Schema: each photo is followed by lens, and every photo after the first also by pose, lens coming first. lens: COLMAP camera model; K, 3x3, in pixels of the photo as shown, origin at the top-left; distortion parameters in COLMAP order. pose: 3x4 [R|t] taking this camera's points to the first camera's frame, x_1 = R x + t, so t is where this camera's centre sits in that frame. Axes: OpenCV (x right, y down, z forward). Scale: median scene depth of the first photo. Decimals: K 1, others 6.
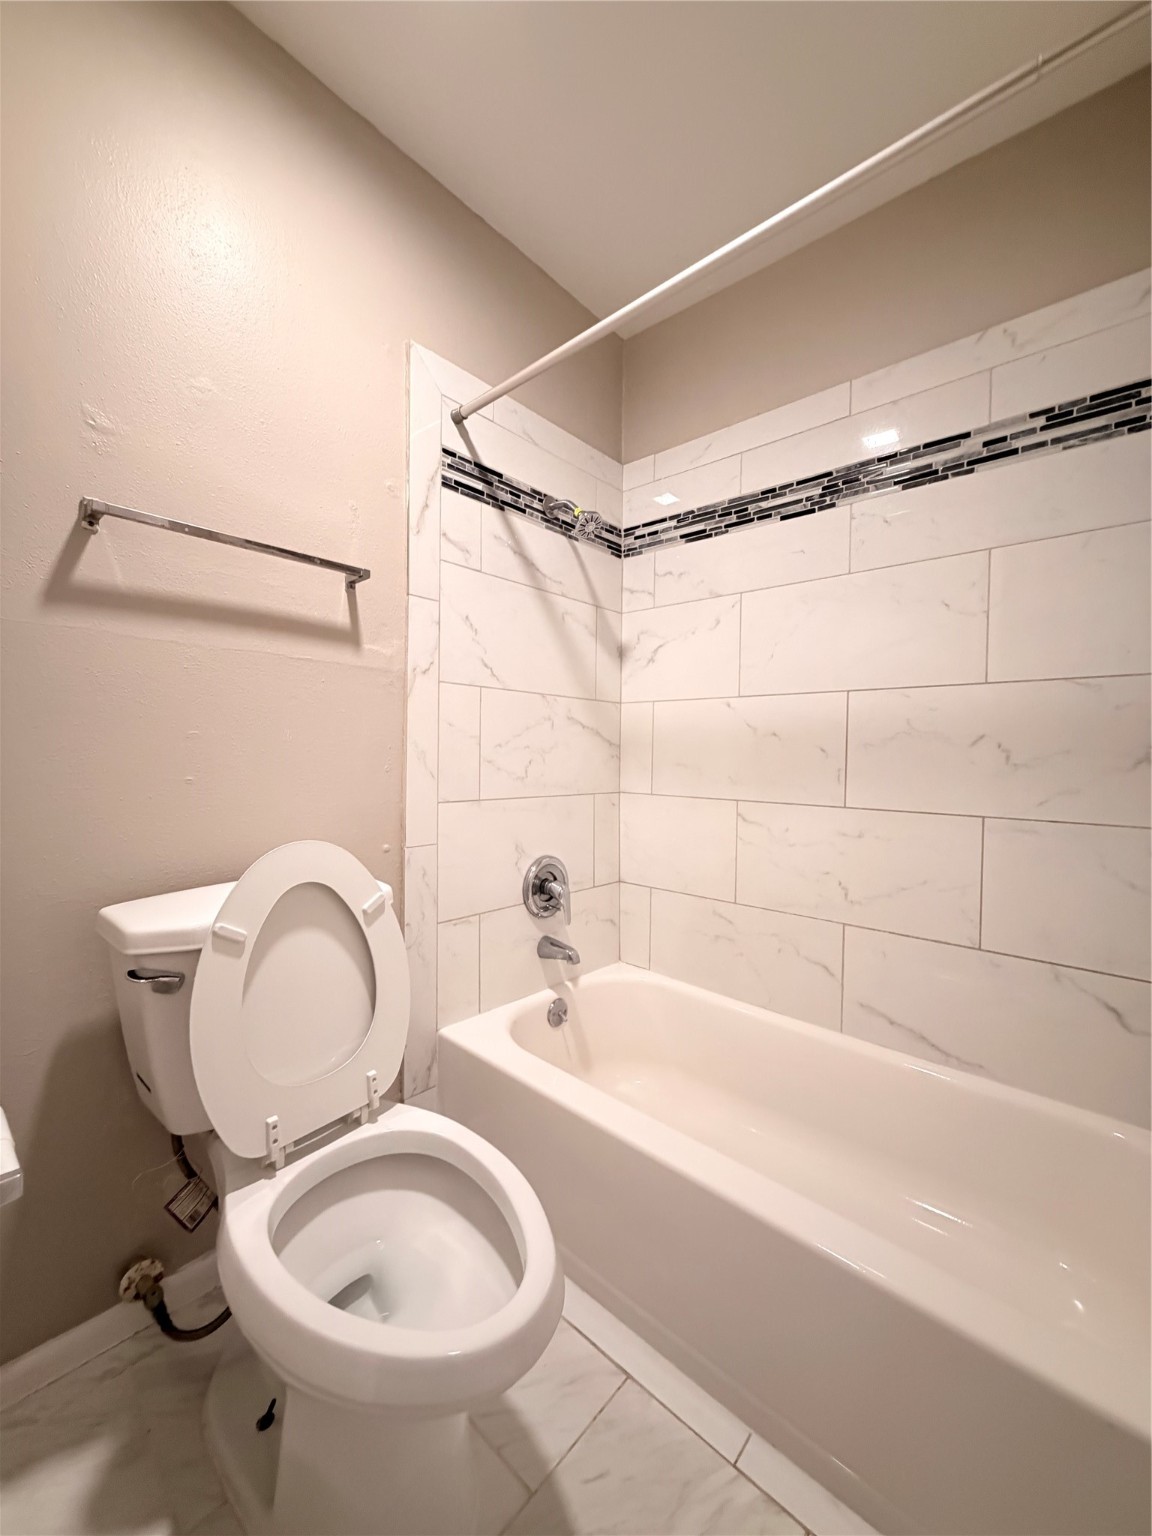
lens RADIAL K [[609.7, 0, 573.8], [0, 609.7, 762.5], [0, 0, 1]] dist [-0.001639, -0.000132]
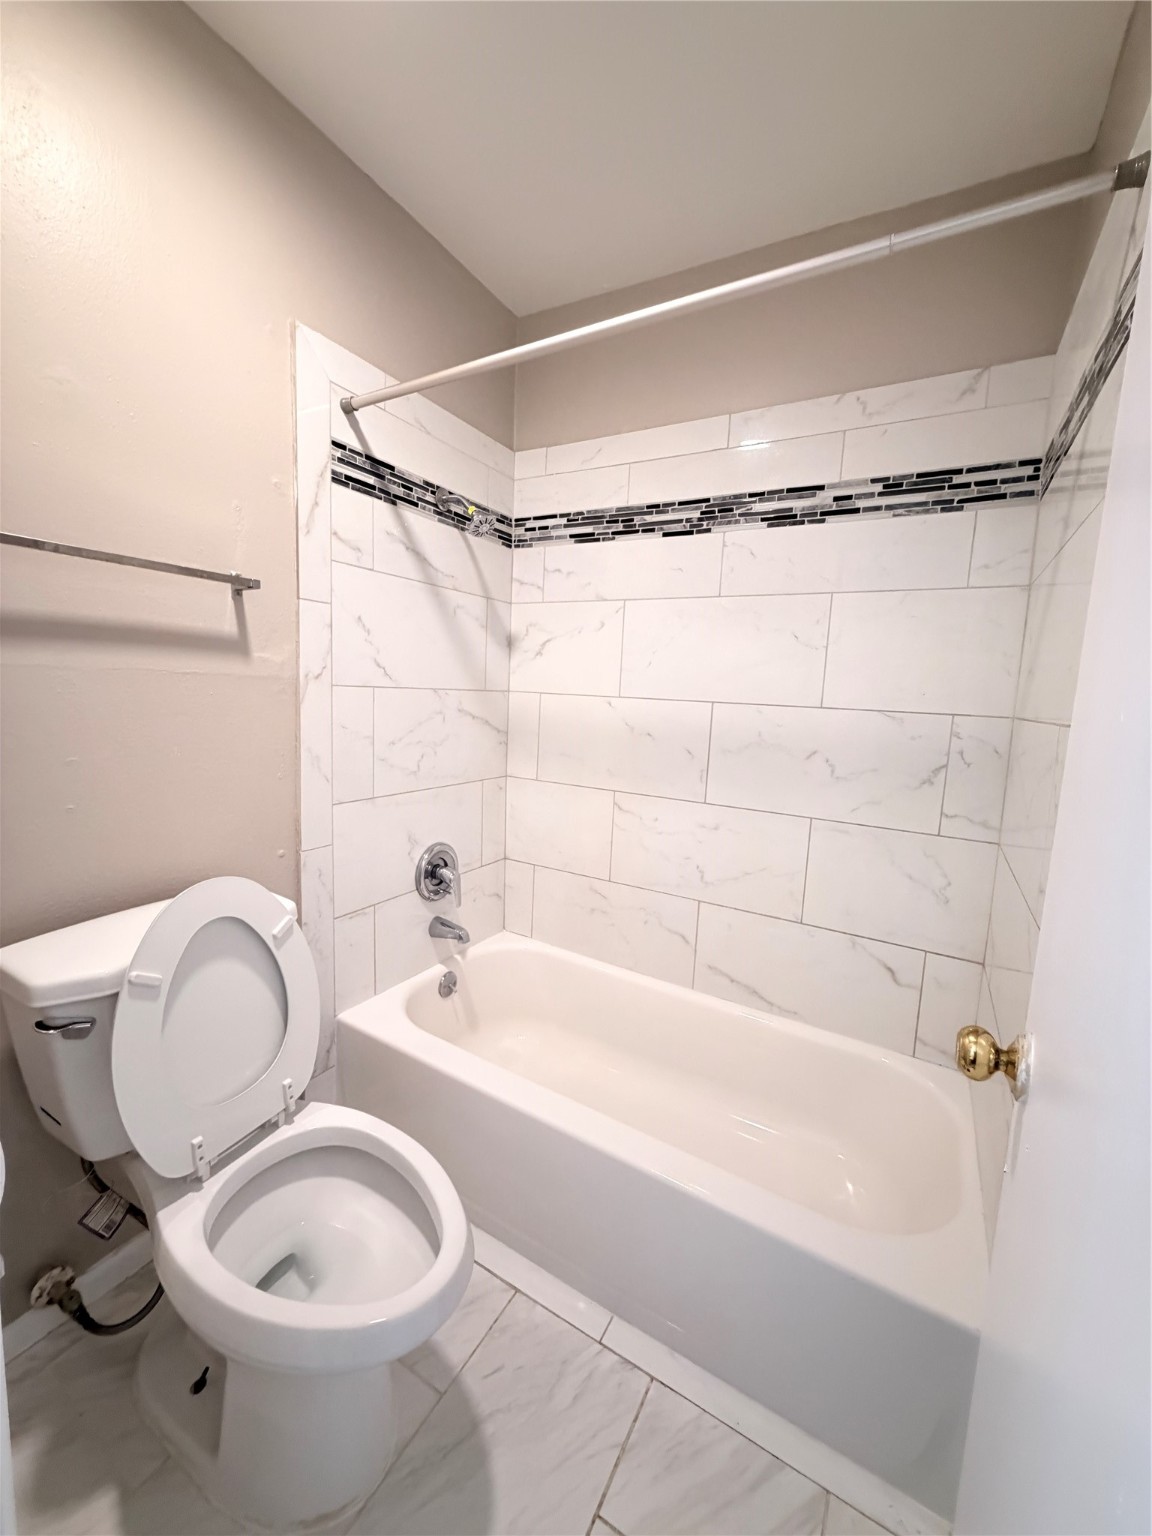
lens RADIAL K [[609.7, 0, 573.8], [0, 609.7, 762.5], [0, 0, 1]] dist [-0.001639, -0.000132]
pose [[0.978638, 0.004414, 0.205546, -0.038389], [-0.027546, 0.993570, 0.109815, -0.130104], [-0.203739, -0.113131, 0.972467, -0.068051]]
